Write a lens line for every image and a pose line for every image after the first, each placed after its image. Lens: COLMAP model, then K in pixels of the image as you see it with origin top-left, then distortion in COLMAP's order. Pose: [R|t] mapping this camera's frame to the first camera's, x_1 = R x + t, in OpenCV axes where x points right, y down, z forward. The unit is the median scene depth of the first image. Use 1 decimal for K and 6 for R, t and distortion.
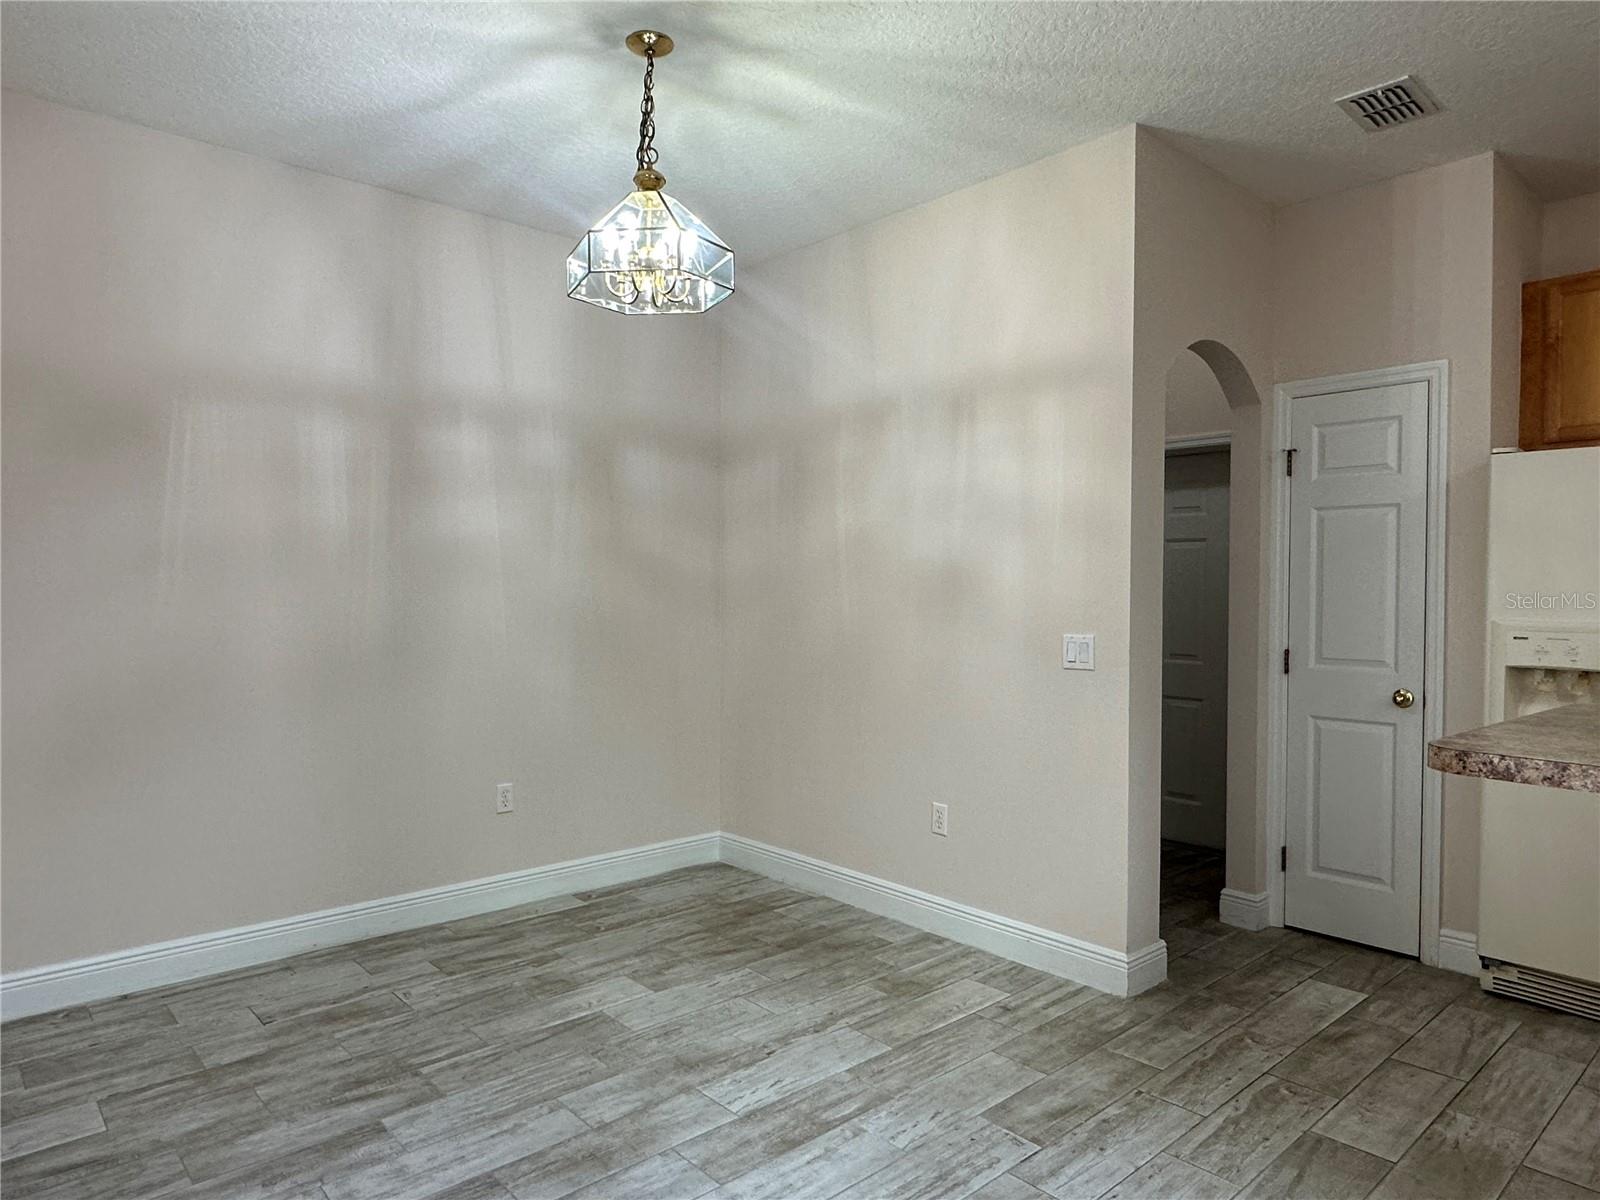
lens RADIAL K [[987.0, 0, 791.1], [0, 987.0, 606.3], [0, 0, 1]] dist [0.000372, -0.000333]
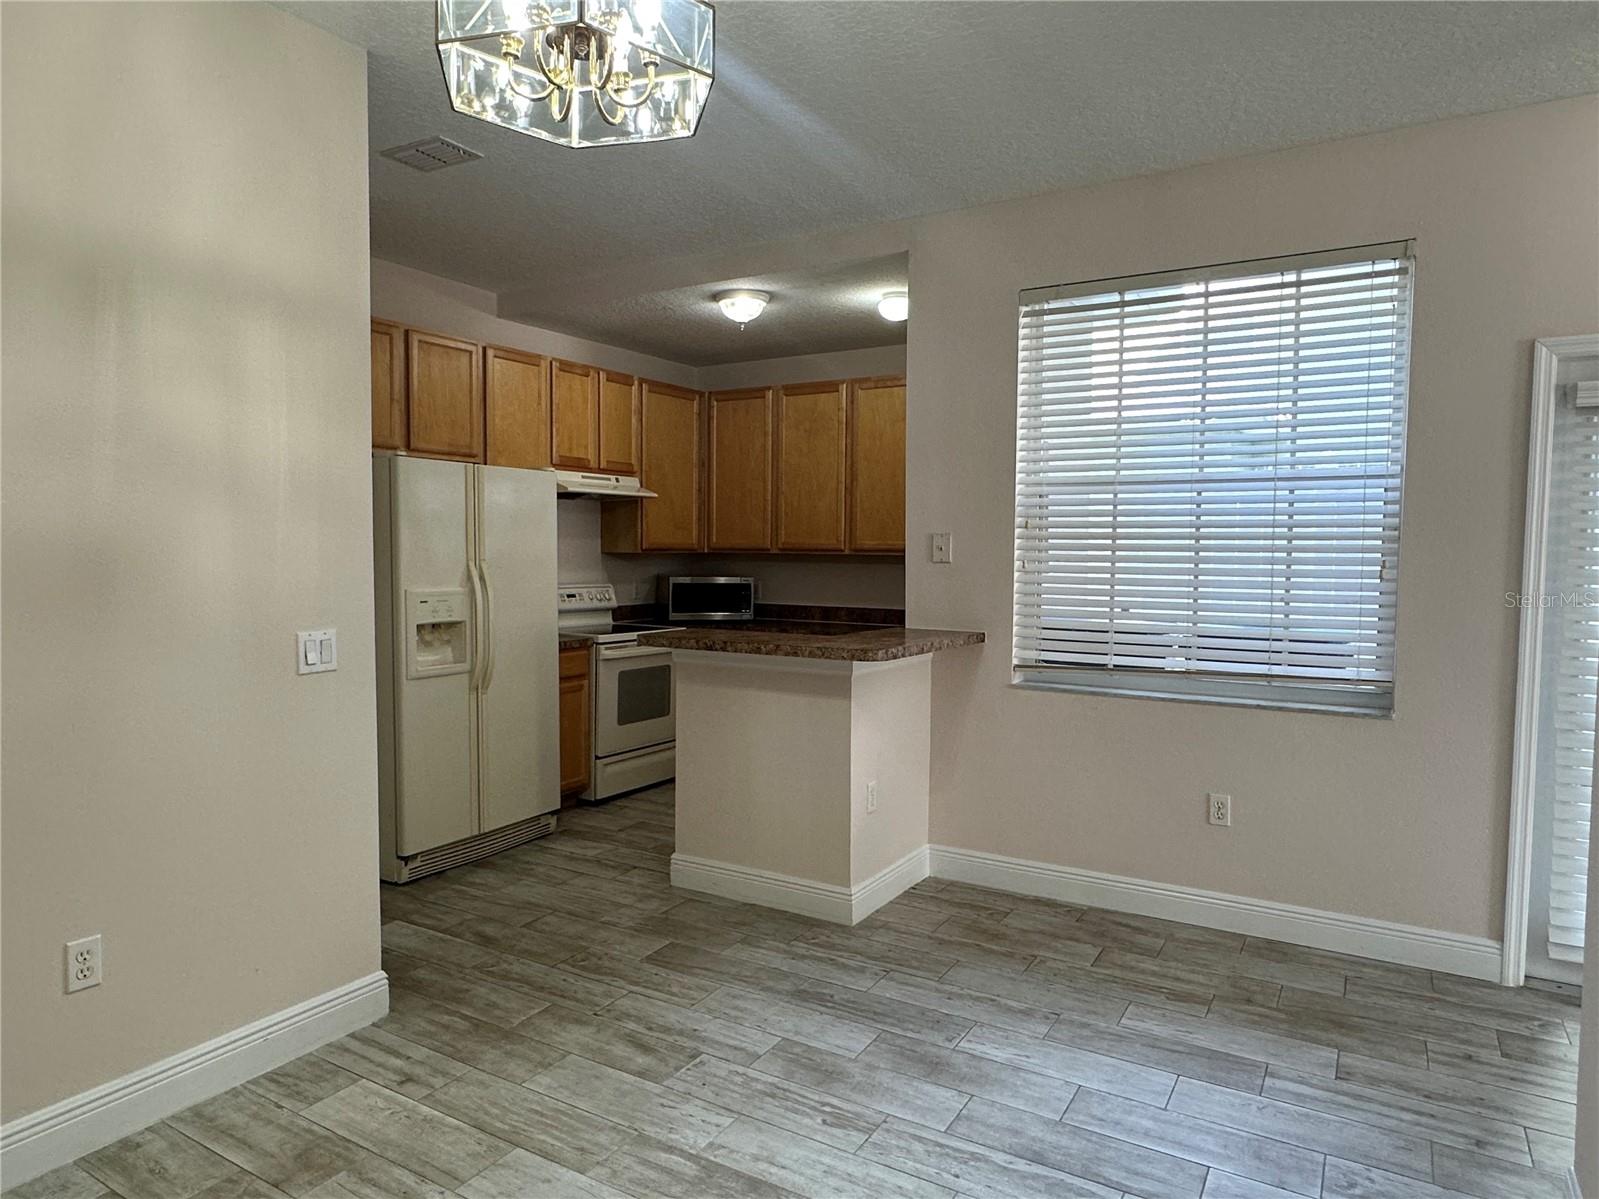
lens RADIAL K [[995.5, 0, 794.4], [0, 995.5, 599.3], [0, 0, 1]] dist [-0.001061, 0.001350]
pose [[-0.294966, -0.057449, 0.953779, -0.660594], [0.005170, 0.998080, 0.061716, -0.050329], [-0.955494, 0.023135, -0.294103, 0.924250]]
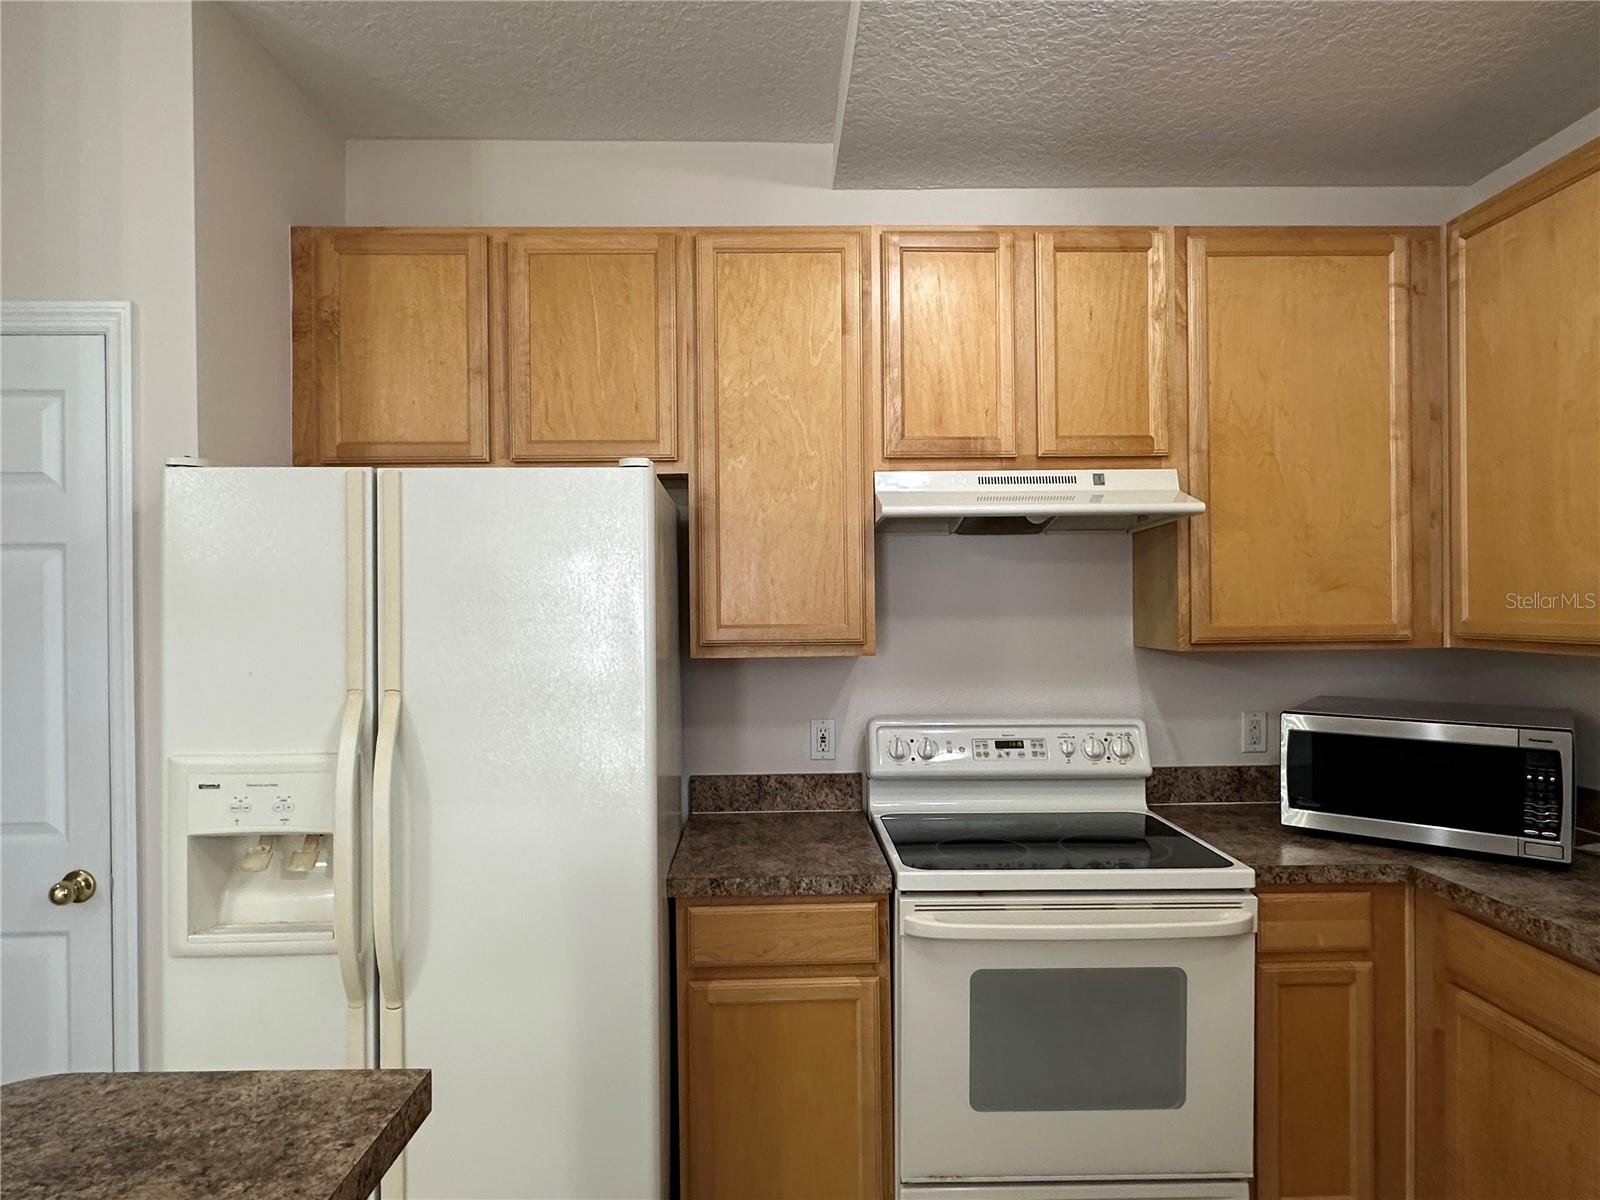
lens RADIAL K [[935.5, 0, 795.3], [0, 935.5, 602.2], [0, 0, 1]] dist [-0.003792, 0.000851]
pose [[0.644233, -0.009542, 0.764770, 0.545093], [0.025166, 0.999645, -0.008727, -0.063390], [-0.764416, 0.024868, 0.644244, 0.381226]]
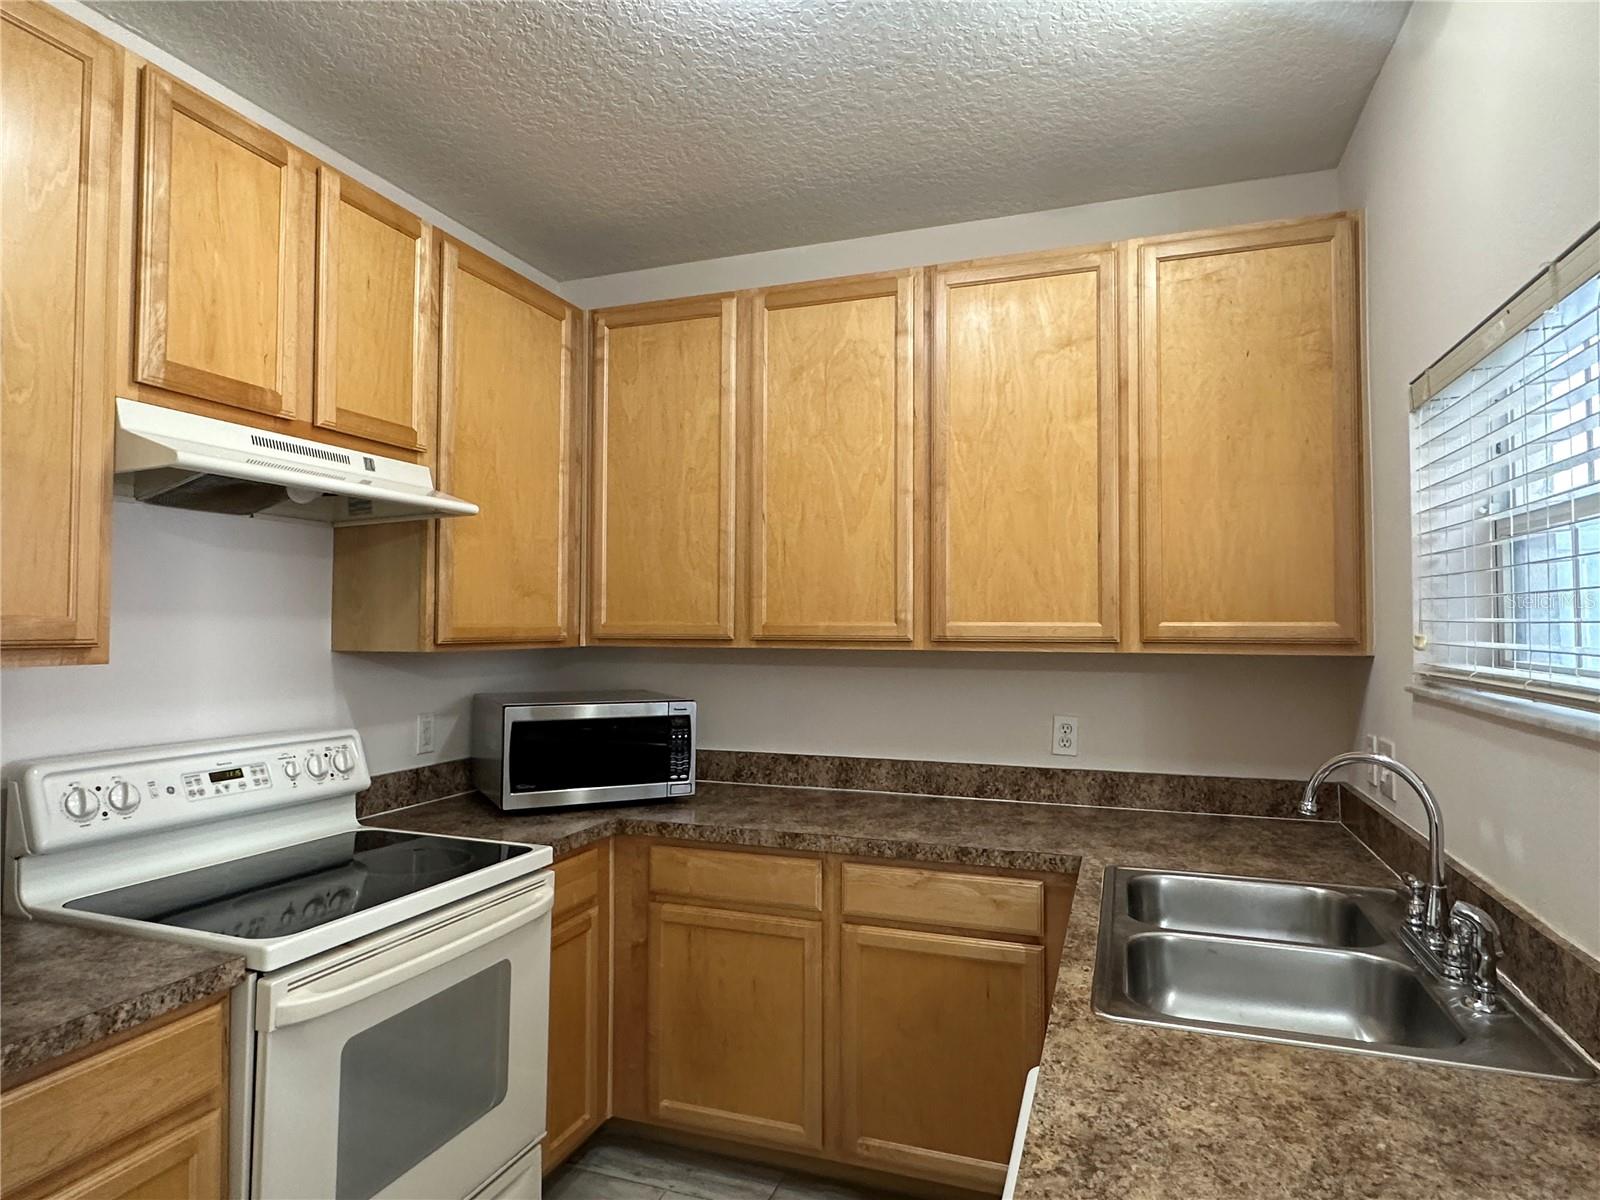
lens RADIAL K [[935.5, 0, 794.4], [0, 935.5, 596.2], [0, 0, 1]] dist [-0.003792, 0.000851]
pose [[-0.476045, 0.021523, 0.879157, 0.529534], [0.007383, 0.999763, -0.020478, -0.049332], [-0.879390, -0.003258, -0.476091, 0.733088]]
